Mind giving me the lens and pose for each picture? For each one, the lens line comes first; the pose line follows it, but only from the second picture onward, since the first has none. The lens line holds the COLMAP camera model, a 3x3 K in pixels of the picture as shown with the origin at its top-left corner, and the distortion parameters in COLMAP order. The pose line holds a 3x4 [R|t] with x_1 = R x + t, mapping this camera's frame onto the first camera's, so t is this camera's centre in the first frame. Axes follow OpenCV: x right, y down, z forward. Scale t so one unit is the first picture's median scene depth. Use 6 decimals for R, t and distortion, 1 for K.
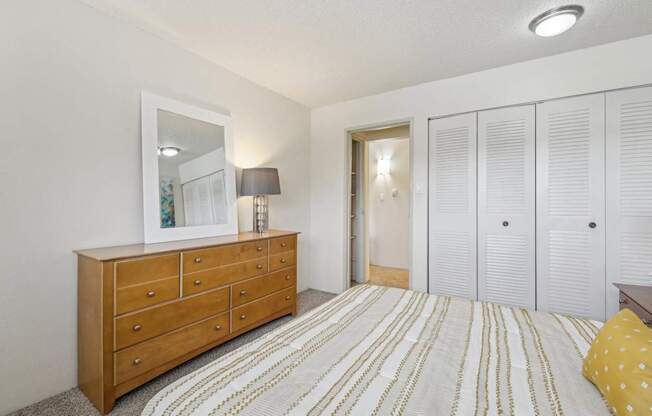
lens RADIAL K [[287.1, 0, 323.3], [0, 287.1, 205.6], [0, 0, 1]] dist [0.001743, 0.000149]
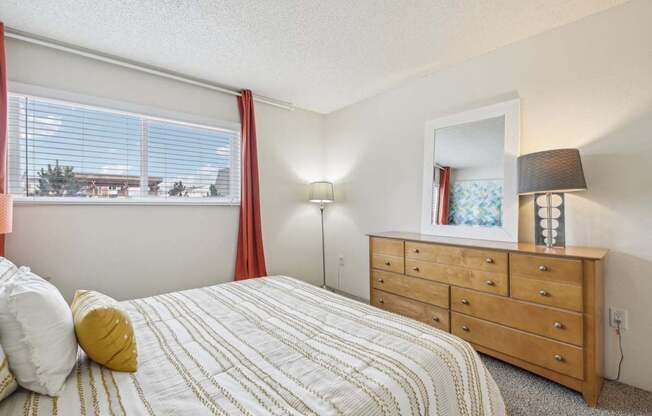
lens RADIAL K [[287.1, 0, 324.0], [0, 287.1, 206.1], [0, 0, 1]] dist [0.001743, 0.000149]
pose [[-0.291603, 0.004870, -0.956527, 0.650285], [-0.005732, 0.999960, 0.006839, -0.004043], [0.956522, 0.007477, -0.291564, 0.742130]]
